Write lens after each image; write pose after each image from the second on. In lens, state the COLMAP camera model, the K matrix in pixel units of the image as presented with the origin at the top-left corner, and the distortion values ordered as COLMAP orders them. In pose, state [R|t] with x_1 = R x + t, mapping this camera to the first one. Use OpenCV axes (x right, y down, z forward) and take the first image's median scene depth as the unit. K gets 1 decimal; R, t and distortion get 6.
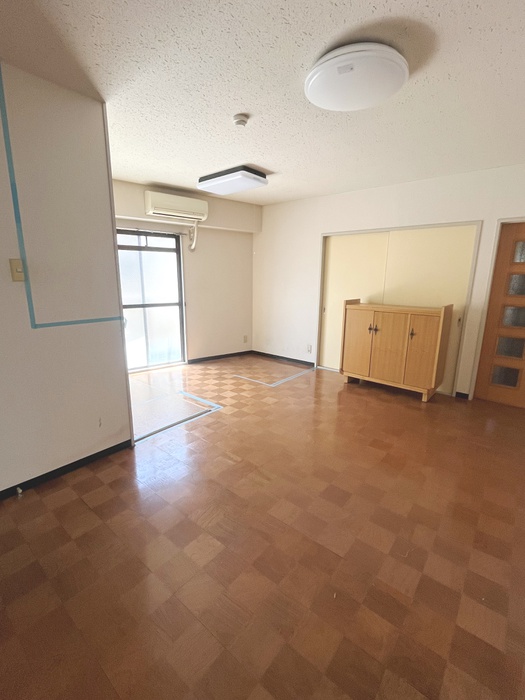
lens RADIAL K [[315.8, 0, 262.5], [0, 315.8, 350.0], [0, 0, 1]] dist [-0.010428, -0.000048]
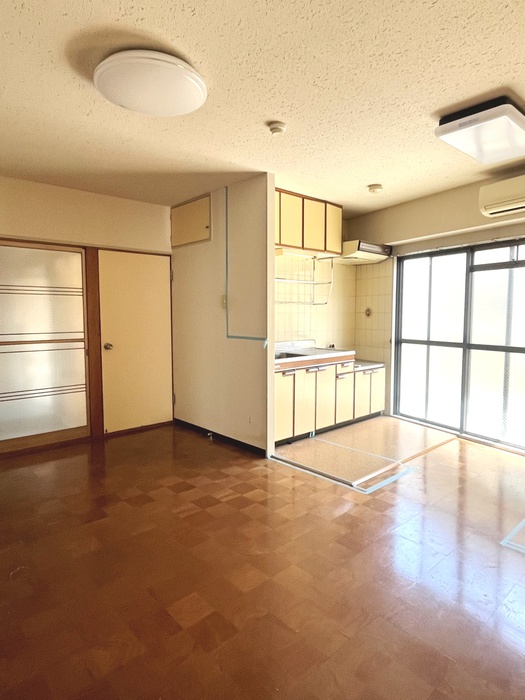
lens RADIAL K [[418.2, 0, 262.5], [0, 418.2, 350.0], [0, 0, 1]] dist [-0.000857, 0.000137]
pose [[-0.134339, 0.083219, -0.987435, 0.730985], [-0.224200, 0.968076, 0.112089, -0.158699], [0.965240, 0.236440, -0.111392, 0.789155]]
